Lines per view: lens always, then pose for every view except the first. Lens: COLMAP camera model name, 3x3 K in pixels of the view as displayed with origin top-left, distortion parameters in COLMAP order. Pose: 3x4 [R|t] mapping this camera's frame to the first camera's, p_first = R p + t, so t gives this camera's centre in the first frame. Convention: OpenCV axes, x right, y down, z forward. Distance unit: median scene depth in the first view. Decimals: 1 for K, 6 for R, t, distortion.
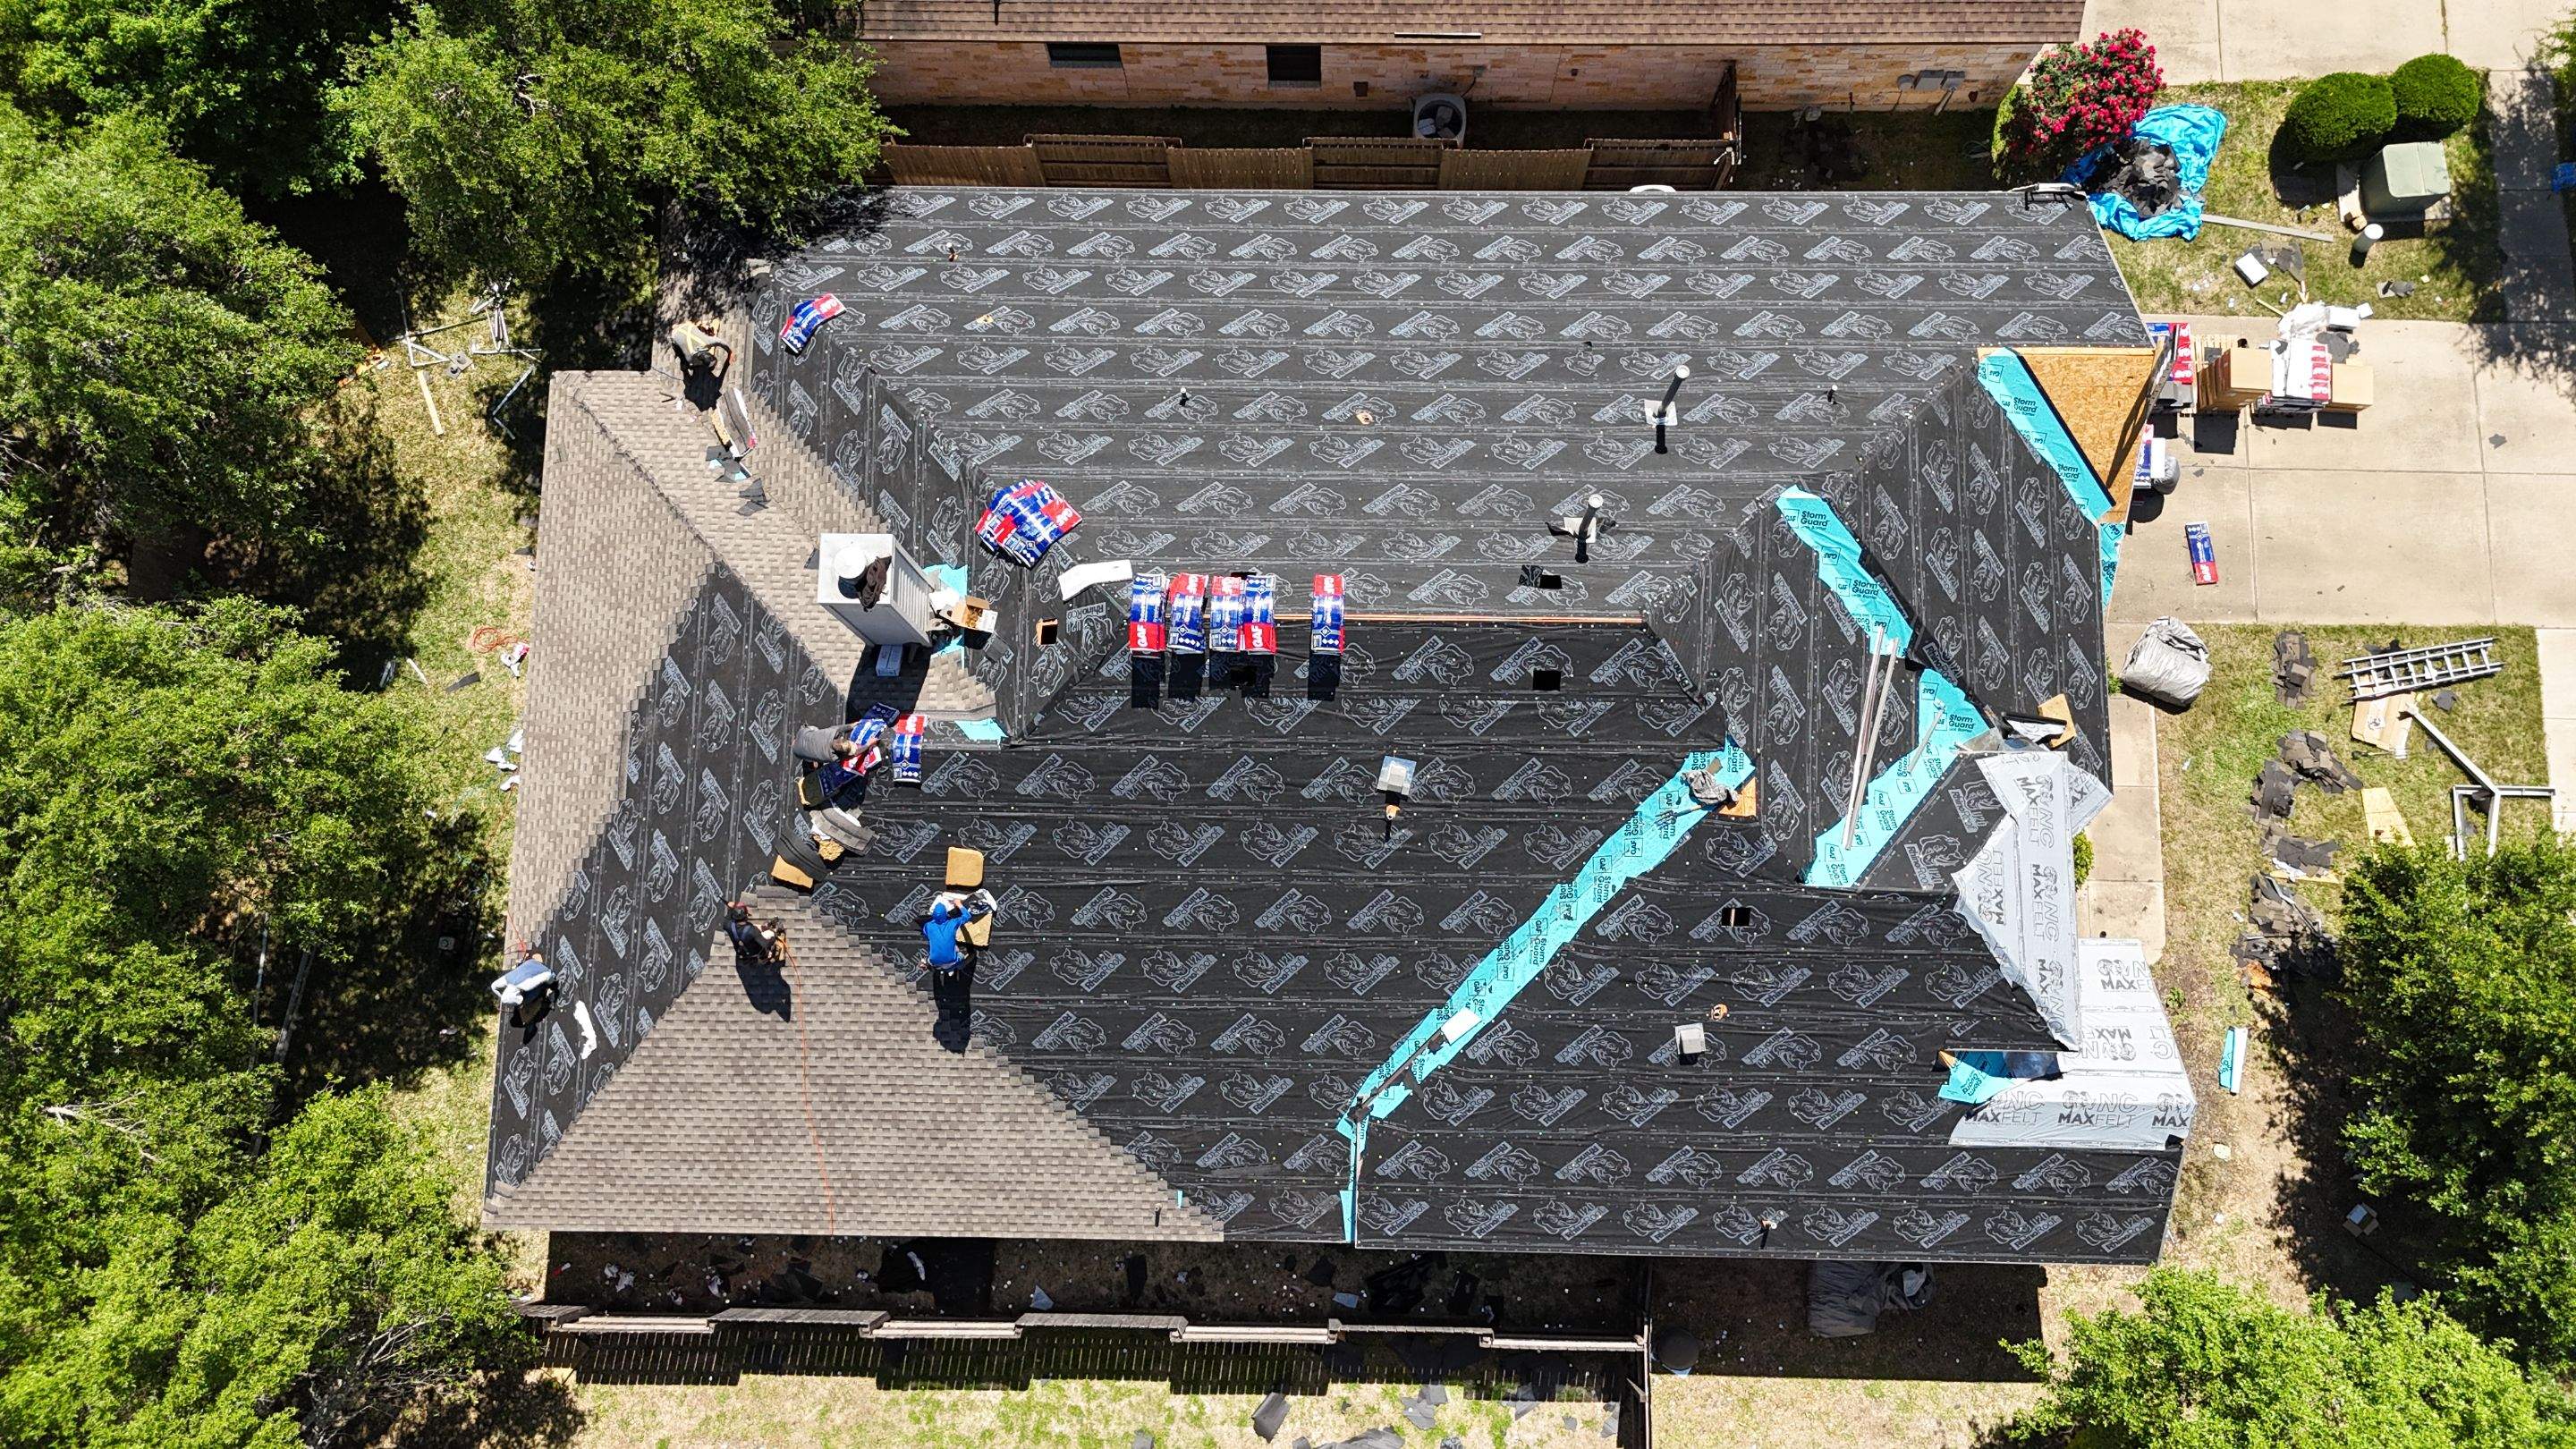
lens RADIAL K [[1910.7, 0, 1285.8], [0, 1910.7, 712.1], [0, 0, 1]] dist [0.032485, -0.009726]
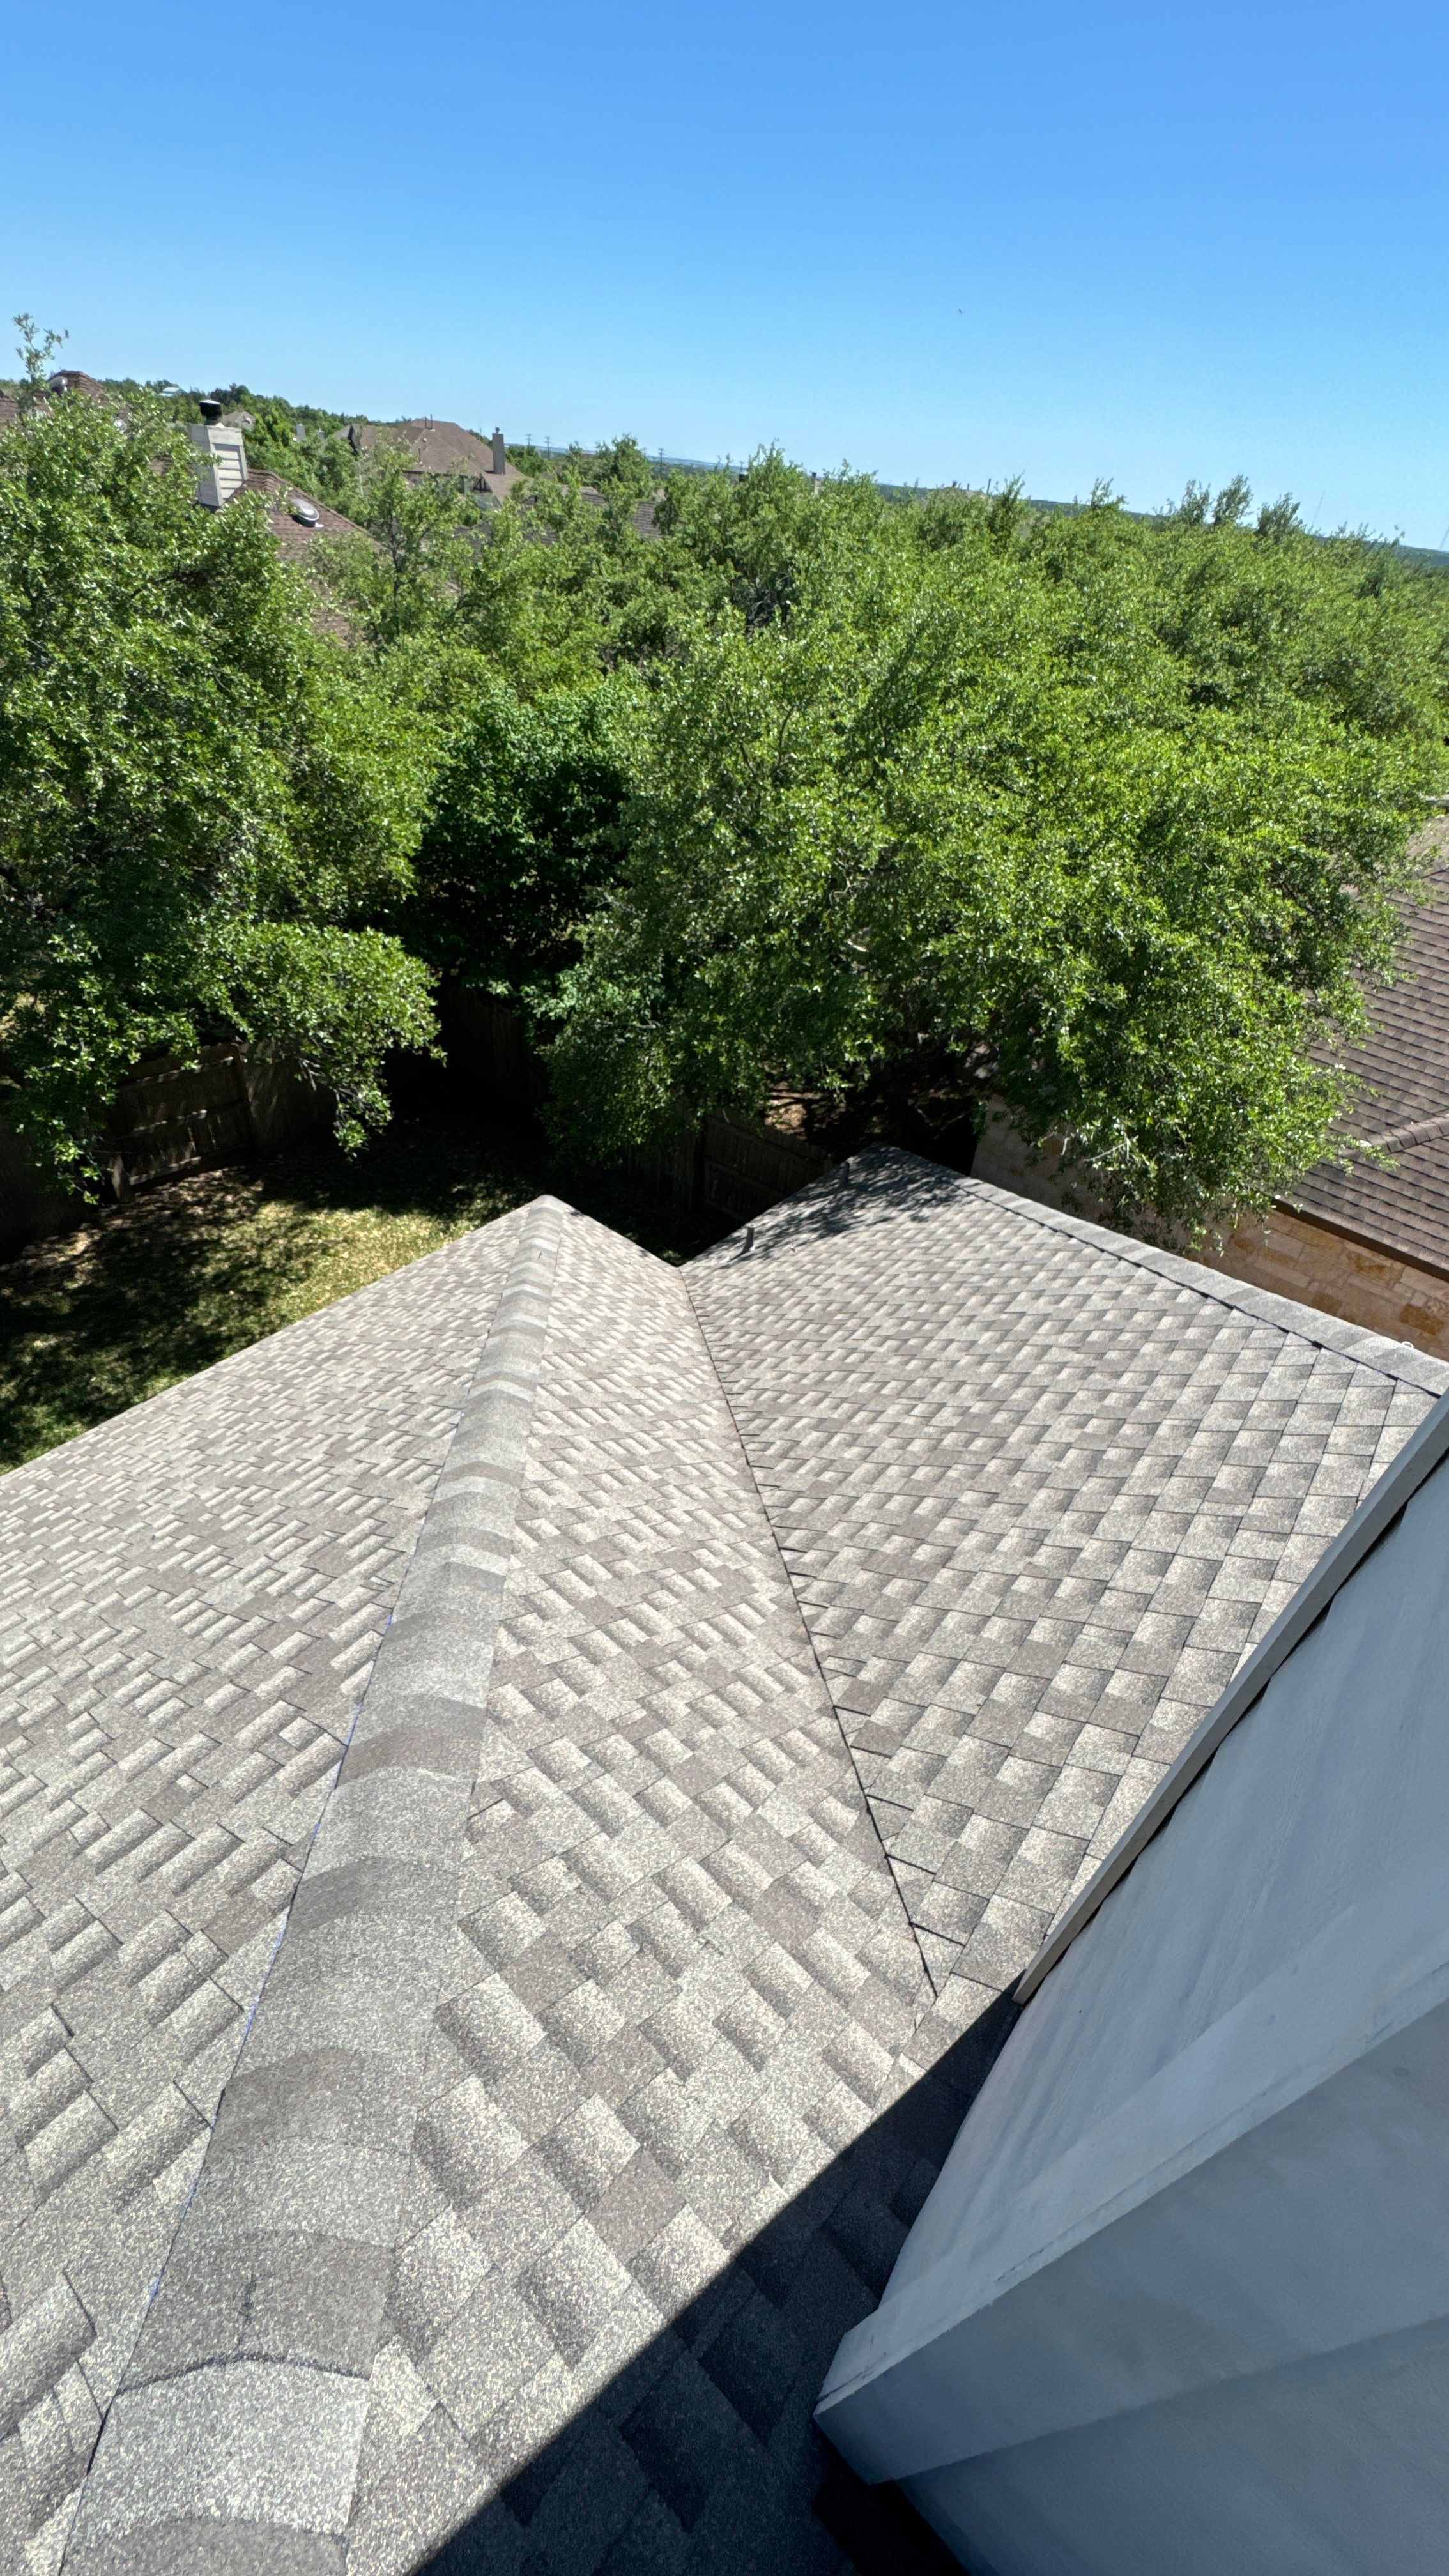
lens RADIAL K [[1030.4, 0, 732.2], [0, 1030.4, 1291.5], [0, 0, 1]] dist [-0.003039, 0.000623]
pose [[0.779439, 0.460884, -0.424336, -0.189382], [-0.626463, 0.568763, -0.532966, -0.029862], [-0.004289, 0.681245, 0.732043, 0.776990]]
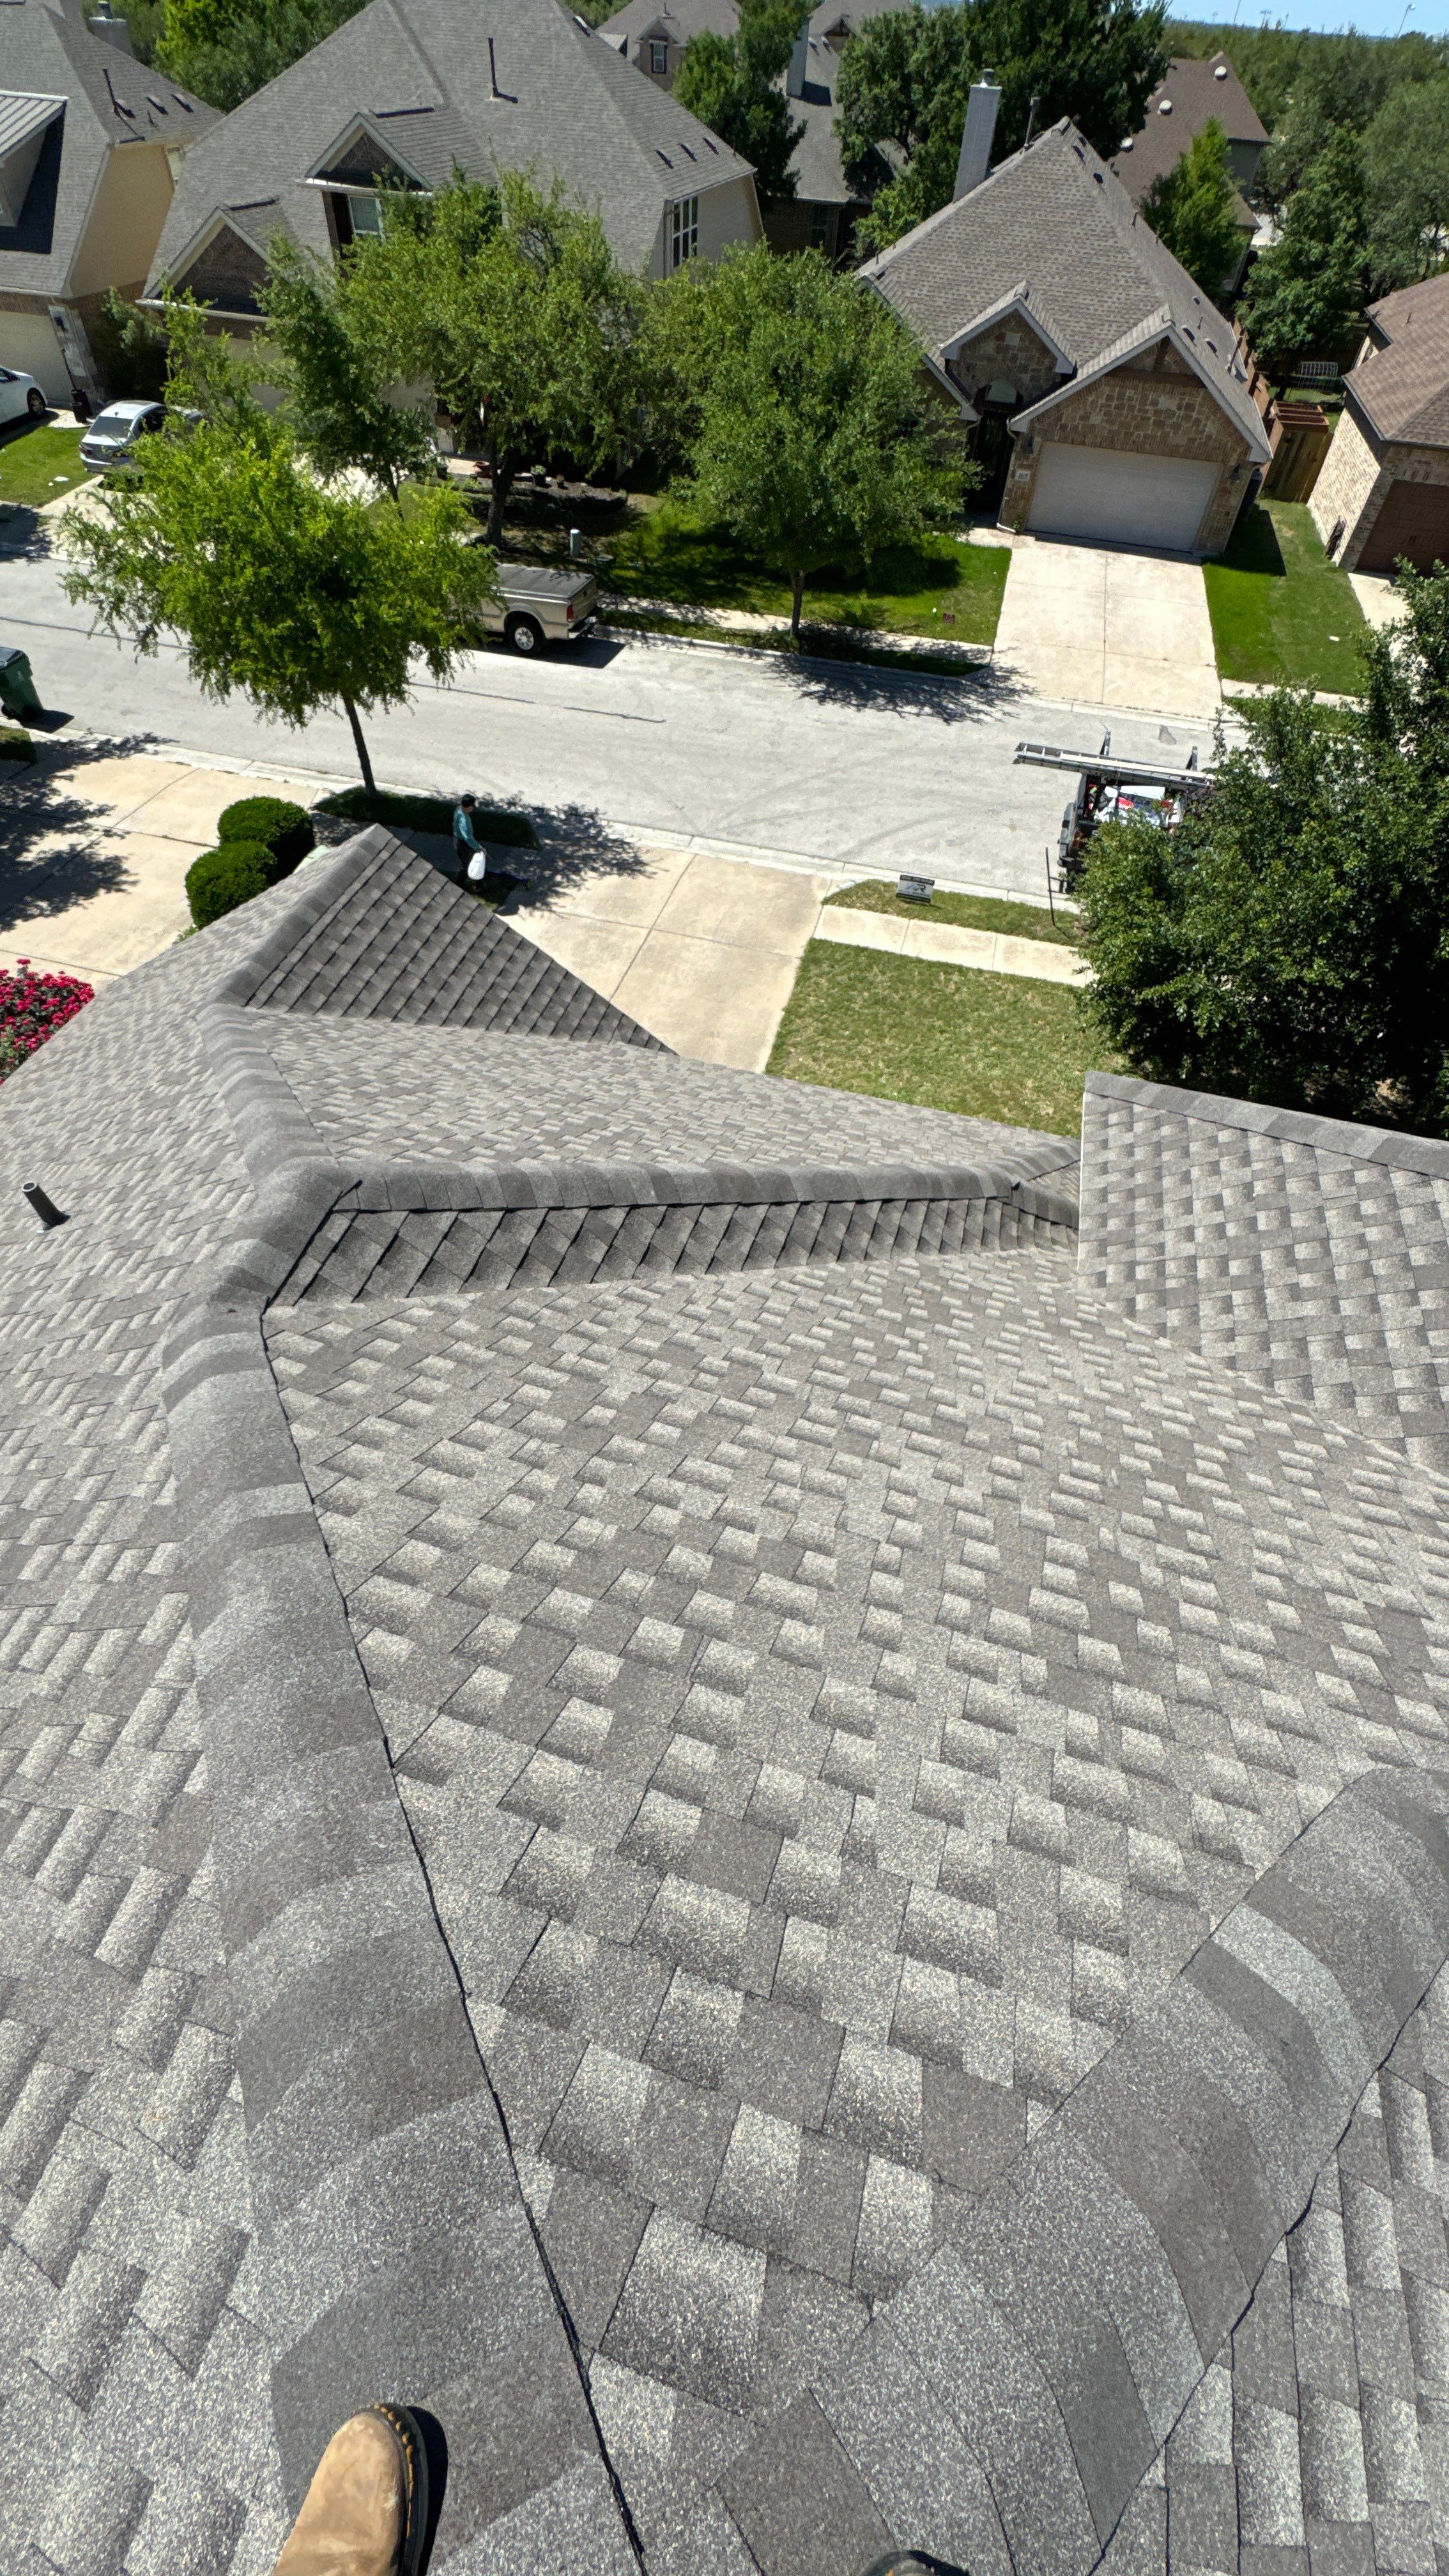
lens RADIAL K [[1030.4, 0, 728.4], [0, 1030.4, 1283.6], [0, 0, 1]] dist [-0.003039, 0.000623]
pose [[0.227841, -0.742791, 0.629563, 0.162253], [0.950001, 0.311357, 0.023546, -0.043558], [-0.213509, 0.592721, 0.776593, 0.726999]]
